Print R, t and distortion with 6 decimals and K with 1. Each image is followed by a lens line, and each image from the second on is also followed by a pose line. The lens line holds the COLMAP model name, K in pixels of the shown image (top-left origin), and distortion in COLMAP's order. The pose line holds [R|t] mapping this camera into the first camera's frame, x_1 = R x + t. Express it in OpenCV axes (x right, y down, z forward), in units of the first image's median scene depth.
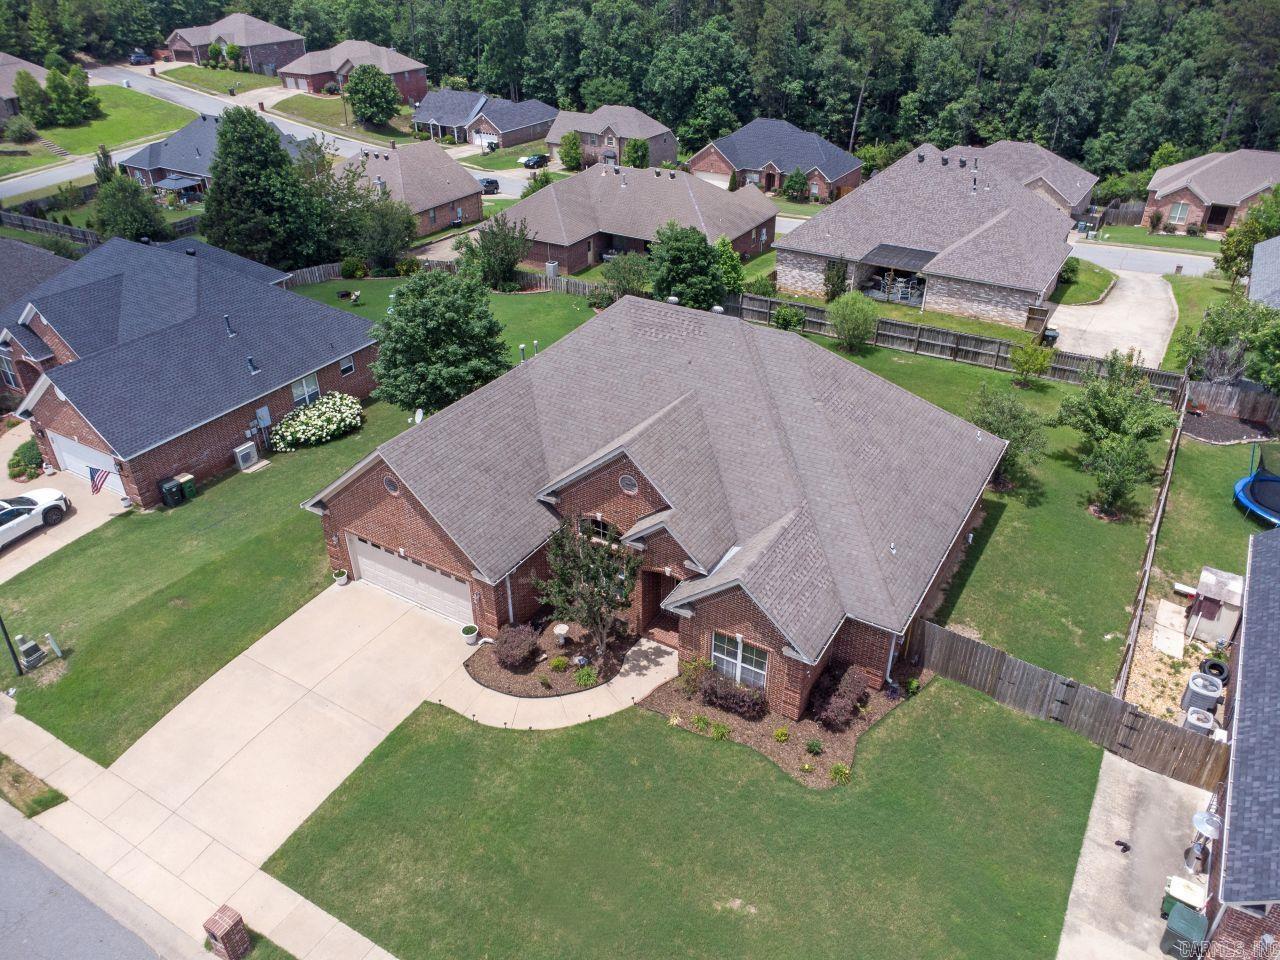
lens RADIAL K [[936.5, 0, 635.6], [0, 936.5, 472.3], [0, 0, 1]] dist [0.005344, -0.001181]
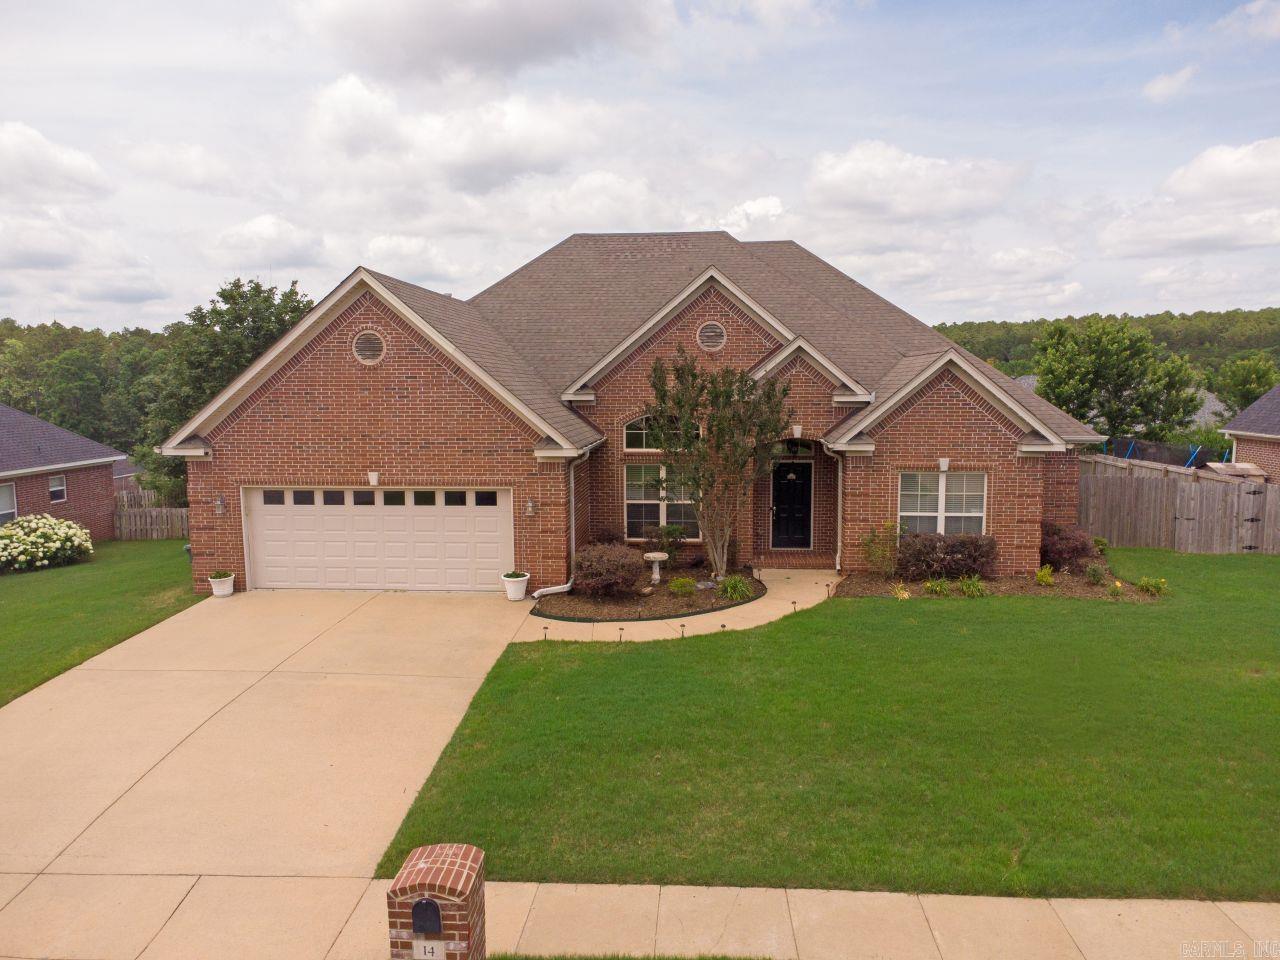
lens RADIAL K [[936.5, 0, 635.6], [0, 936.5, 472.3], [0, 0, 1]] dist [0.005344, -0.001181]
pose [[0.892797, -0.043271, 0.448376, -0.382354], [0.232227, 0.897120, -0.375828, 0.359890], [-0.385984, 0.439663, 0.810995, 0.463067]]
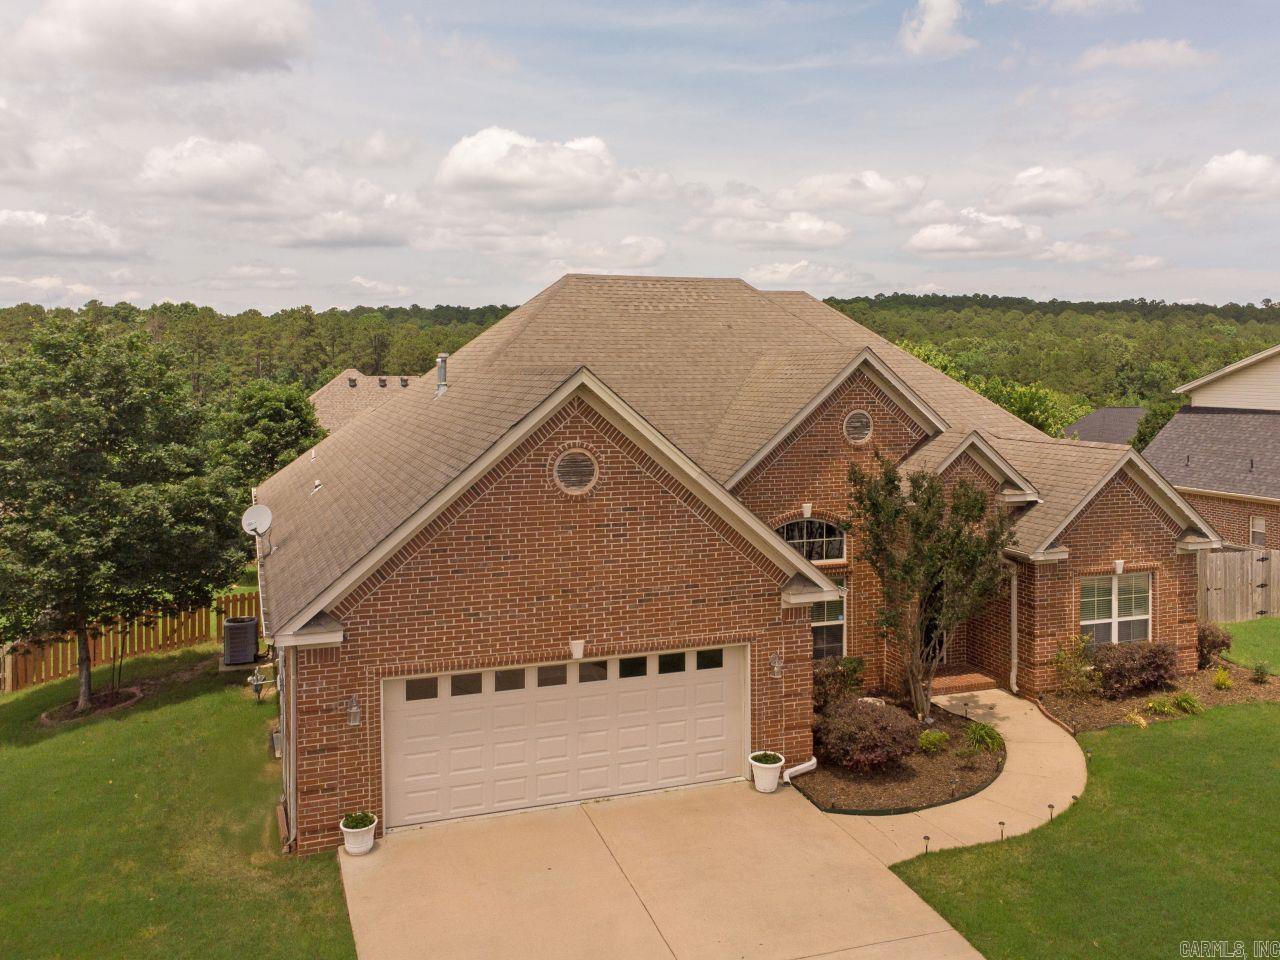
lens RADIAL K [[1122.0, 0, 667.0], [0, 1122.0, 400.1], [0, 0, 1]] dist [0.013501, 0.001724]
pose [[0.615170, -0.021271, 0.788107, -0.659028], [0.403596, 0.867216, -0.291628, 0.160580], [-0.677256, 0.497478, 0.542070, 0.652509]]
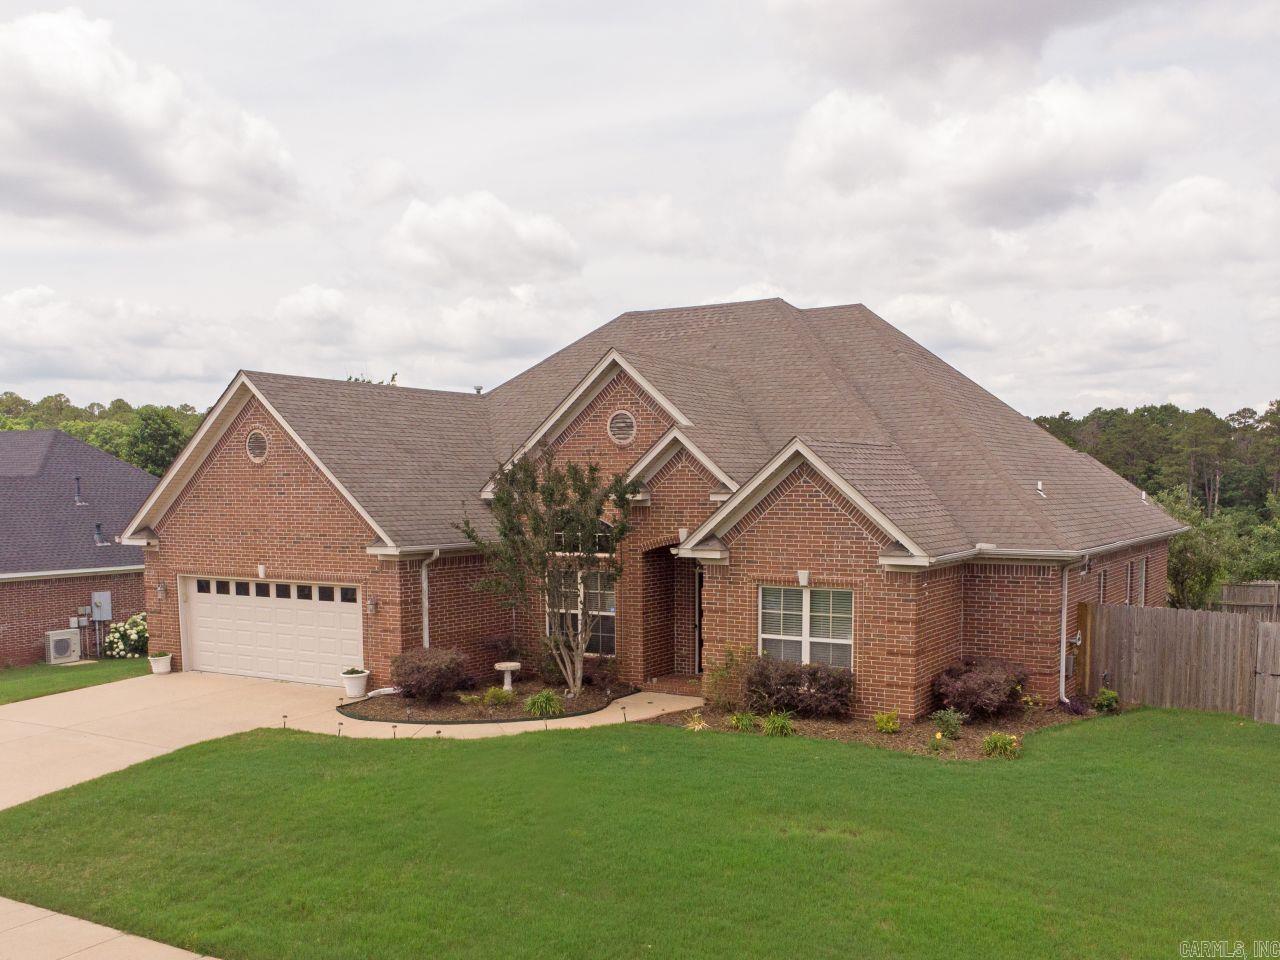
lens RADIAL K [[1233.3, 0, 641.2], [0, 1233.3, 594.2], [0, 0, 1]] dist [0.023953, 0.009149]
pose [[0.999836, -0.002190, -0.017998, 0.020686], [-0.005777, 0.902461, -0.430732, 0.472511], [0.017186, 0.430766, 0.902300, 0.272481]]
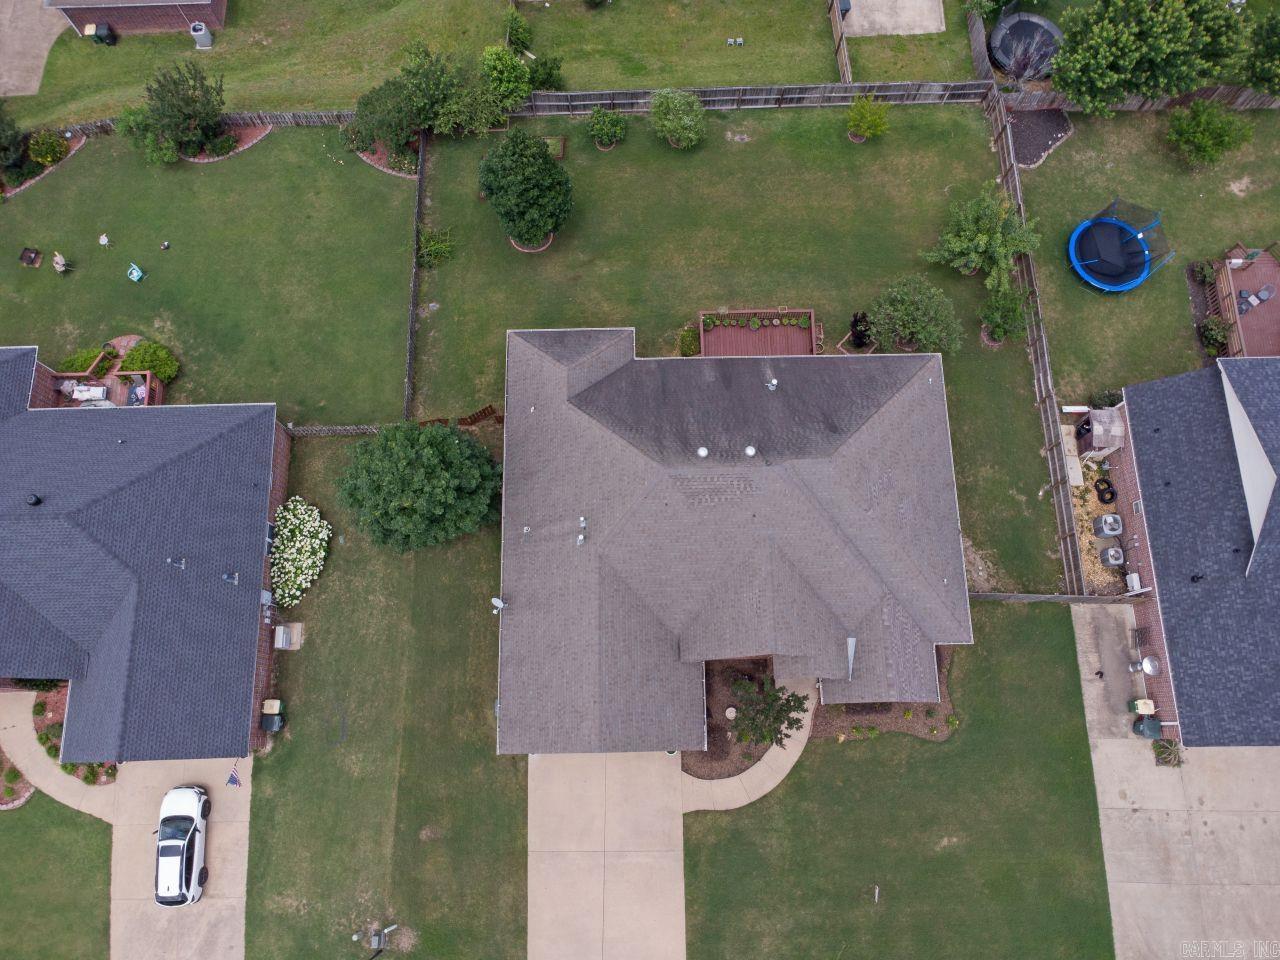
lens RADIAL K [[936.5, 0, 635.6], [0, 936.5, 472.3], [0, 0, 1]] dist [0.005344, -0.001181]
pose [[0.844774, -0.514850, 0.145897, -0.216354], [0.275126, 0.651721, 0.706800, -1.062216], [-0.458980, -0.556946, 0.692205, 0.326075]]
